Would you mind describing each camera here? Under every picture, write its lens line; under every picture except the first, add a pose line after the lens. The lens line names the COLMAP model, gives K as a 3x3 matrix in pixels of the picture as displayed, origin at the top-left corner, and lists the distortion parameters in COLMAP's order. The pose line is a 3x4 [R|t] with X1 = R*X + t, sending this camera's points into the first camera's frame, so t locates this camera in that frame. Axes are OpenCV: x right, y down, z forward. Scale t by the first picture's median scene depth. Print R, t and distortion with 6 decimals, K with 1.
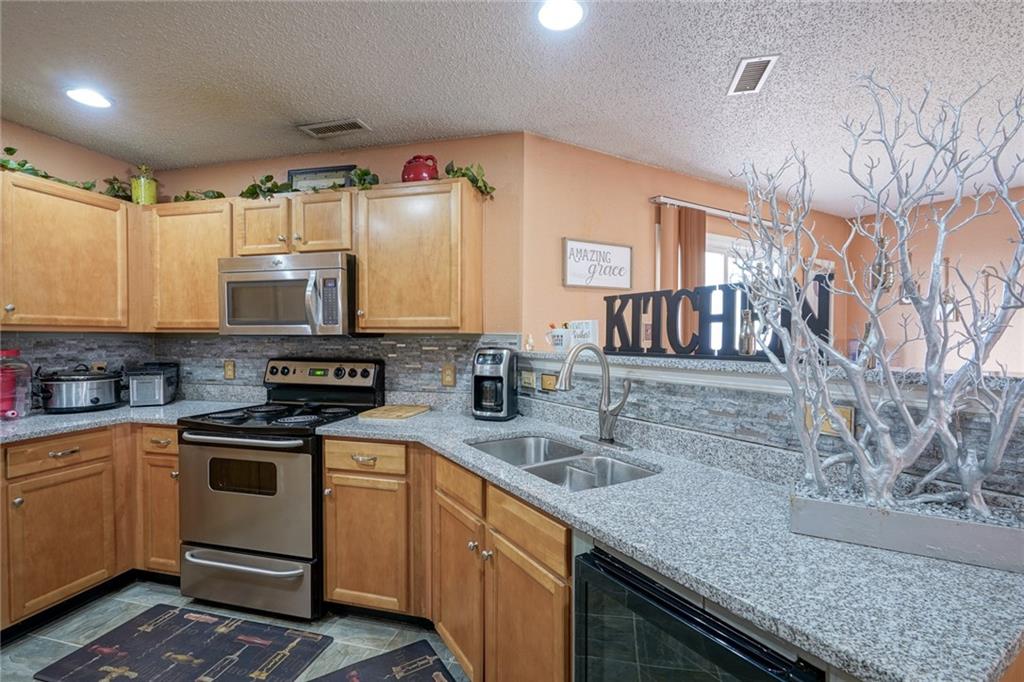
lens RADIAL K [[459.6, 0, 505.5], [0, 459.6, 342.8], [0, 0, 1]] dist [-0.010865, 0.004446]
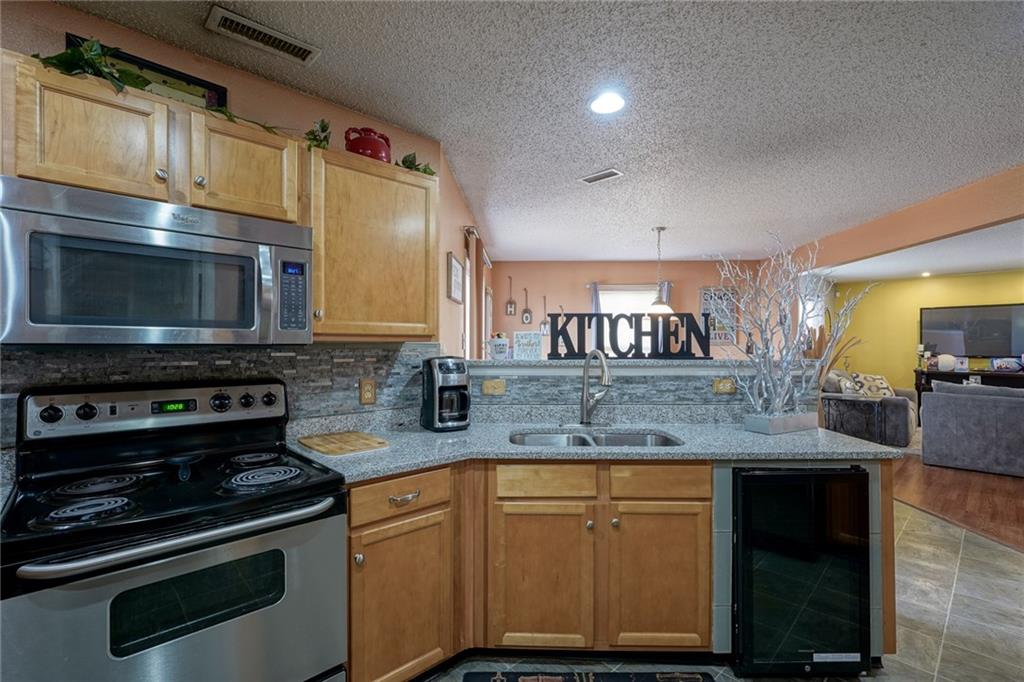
lens RADIAL K [[459.6, 0, 507.5], [0, 459.6, 344.0], [0, 0, 1]] dist [-0.010865, 0.004446]
pose [[0.545205, -0.000030, 0.838303, -0.787879], [0.013715, 0.999866, -0.008884, -0.006653], [-0.838190, 0.016341, 0.545133, 0.360098]]
